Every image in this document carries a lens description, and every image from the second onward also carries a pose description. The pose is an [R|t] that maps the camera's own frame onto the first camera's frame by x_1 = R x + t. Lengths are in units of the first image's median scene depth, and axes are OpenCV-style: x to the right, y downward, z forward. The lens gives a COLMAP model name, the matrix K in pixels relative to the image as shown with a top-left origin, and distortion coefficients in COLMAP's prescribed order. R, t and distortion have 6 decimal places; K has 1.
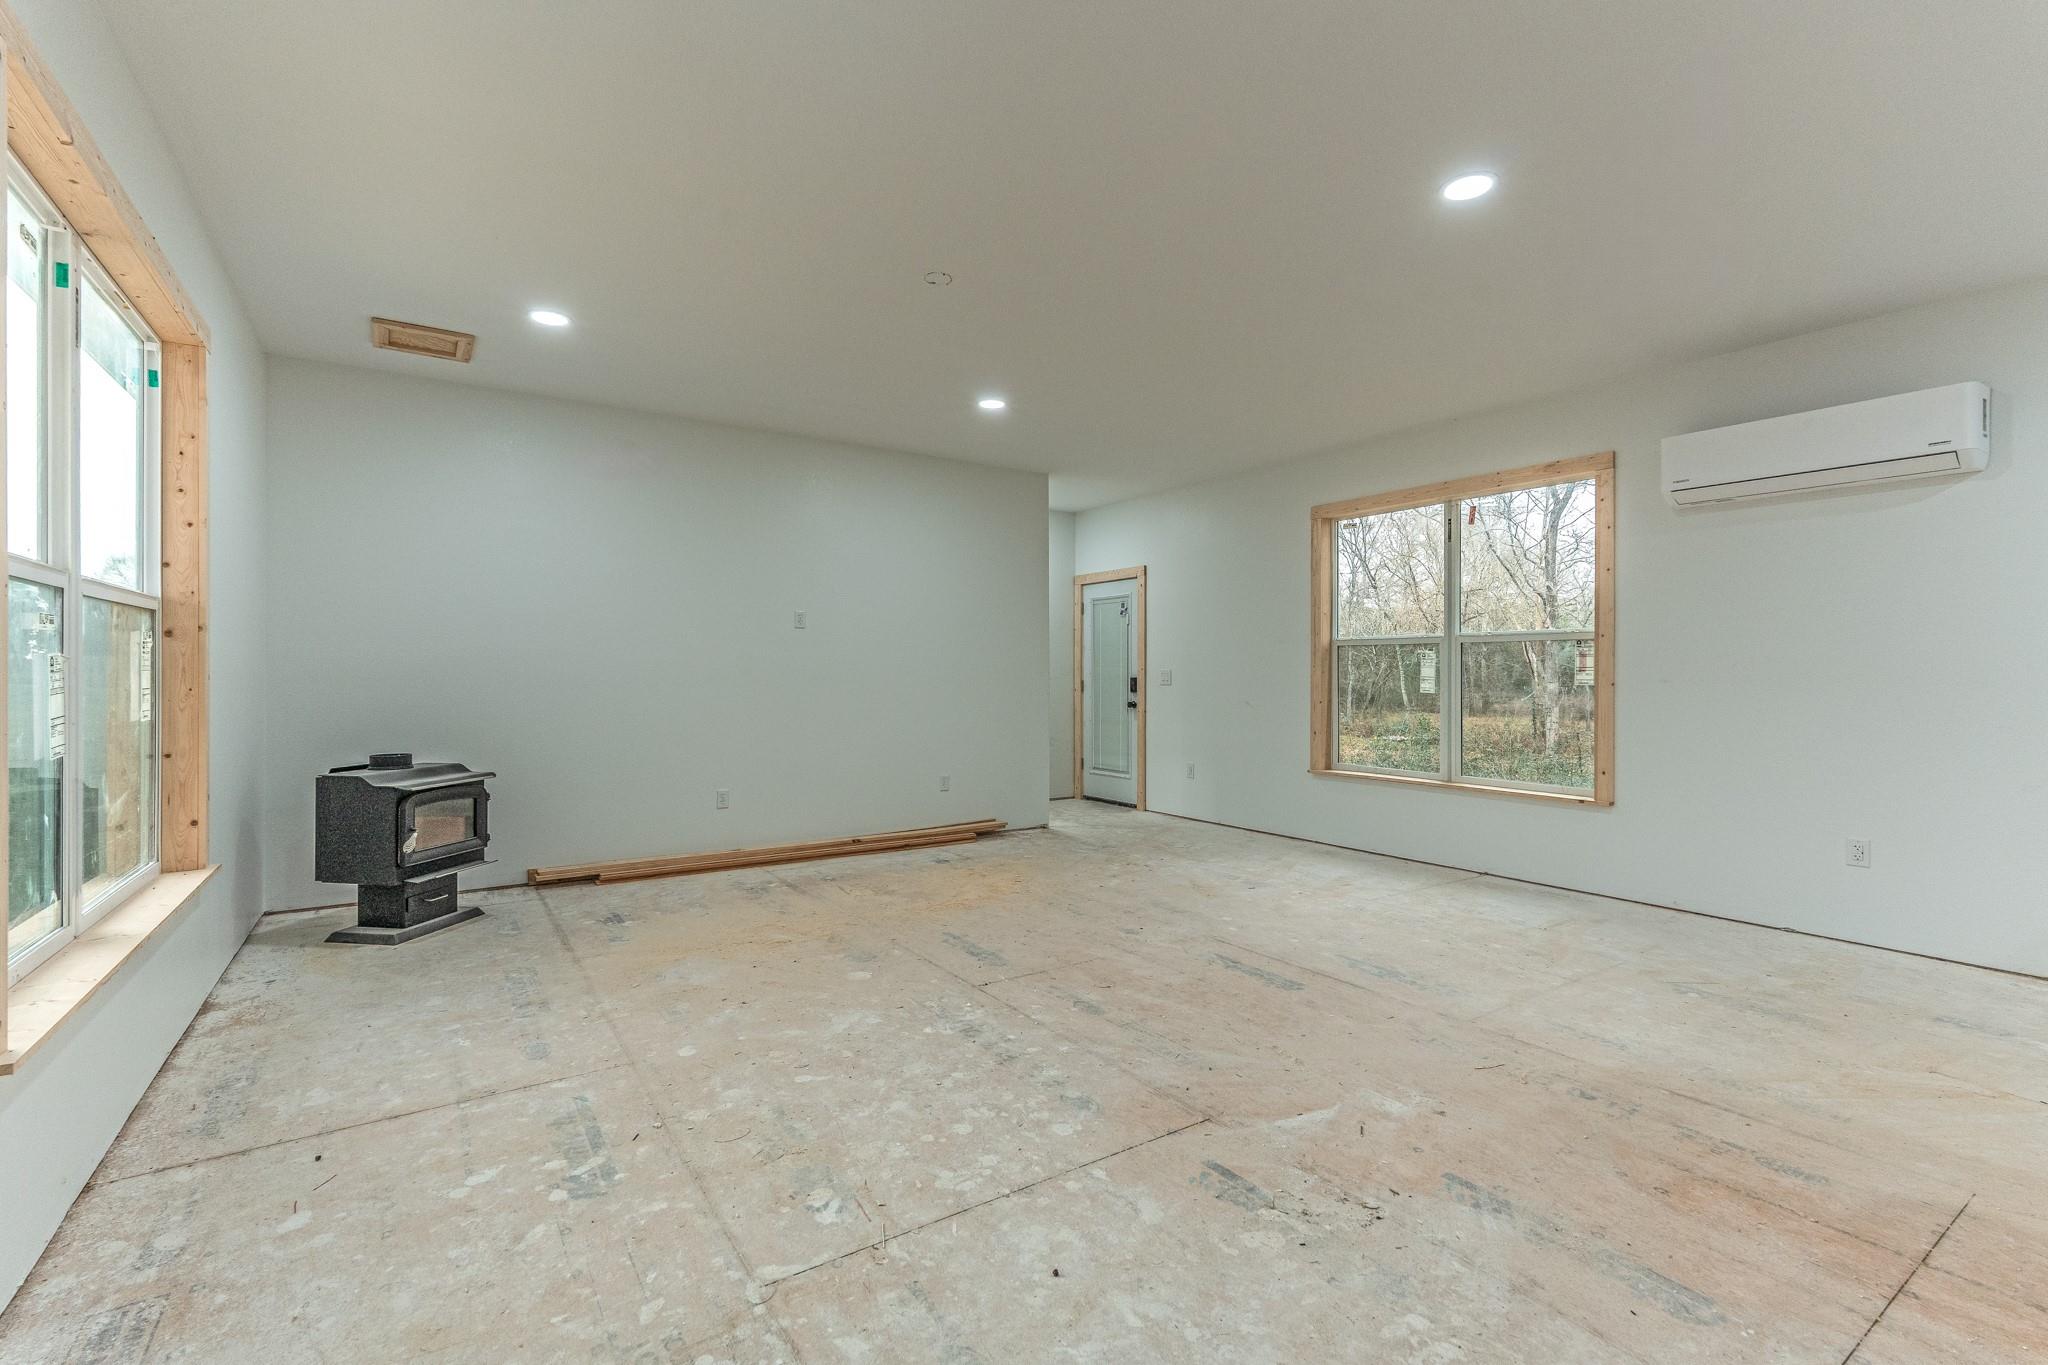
lens RADIAL K [[896.8, 0, 1031.1], [0, 896.8, 679.0], [0, 0, 1]] dist [-0.002060, 0.001344]
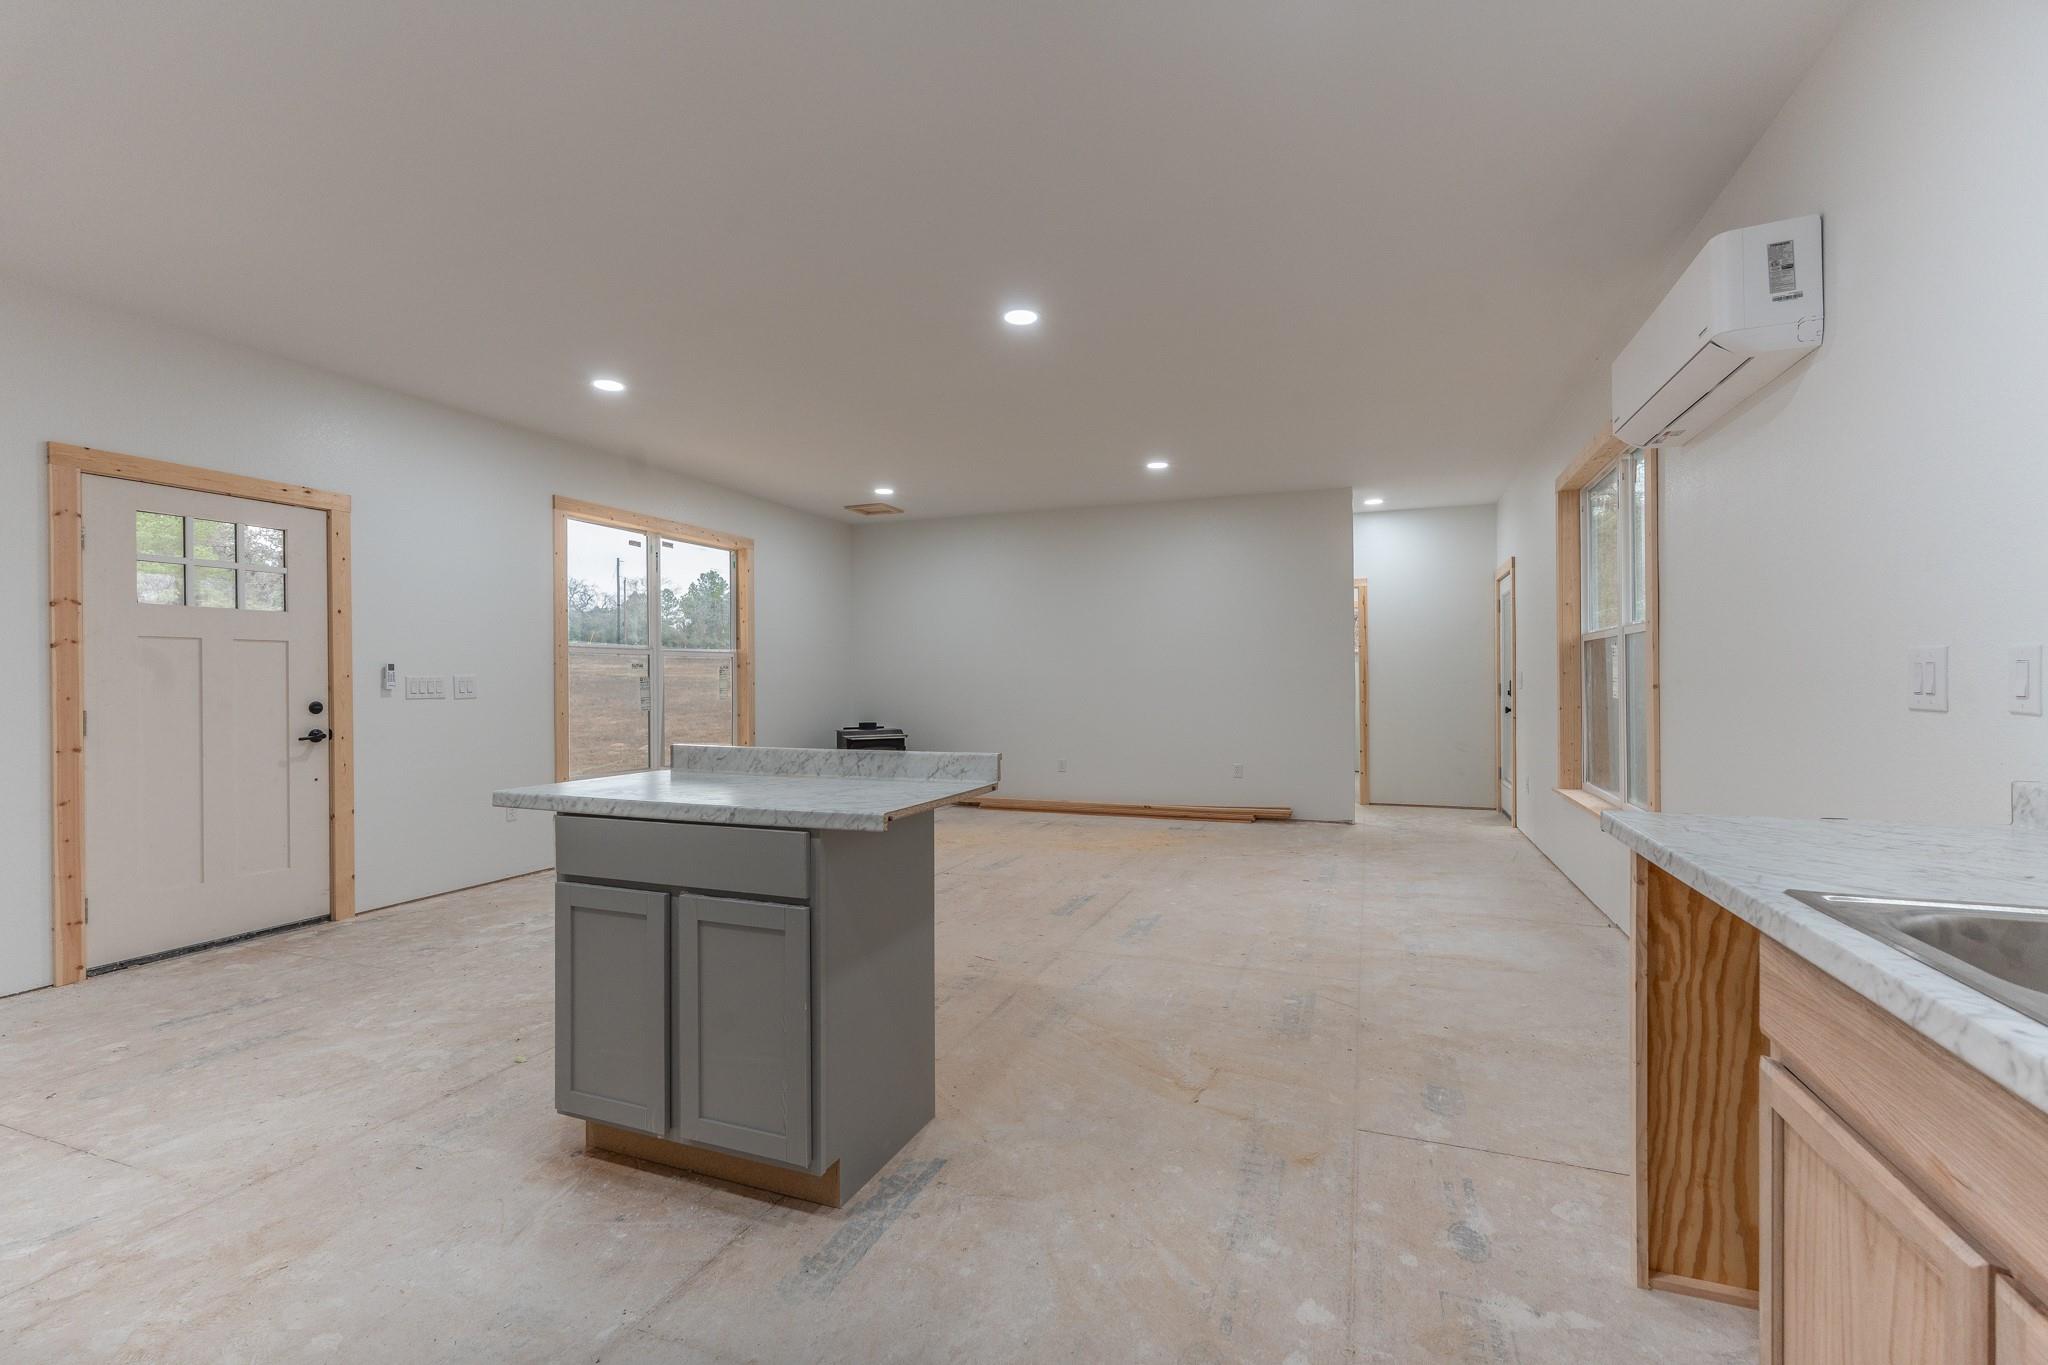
lens RADIAL K [[896.8, 0, 1025.1], [0, 896.8, 681.6], [0, 0, 1]] dist [-0.002060, 0.001344]
pose [[0.572281, -0.006049, -0.820035, 1.202018], [0.005918, 0.999977, -0.003246, 0.004094], [0.820036, -0.002995, 0.572304, 0.179218]]
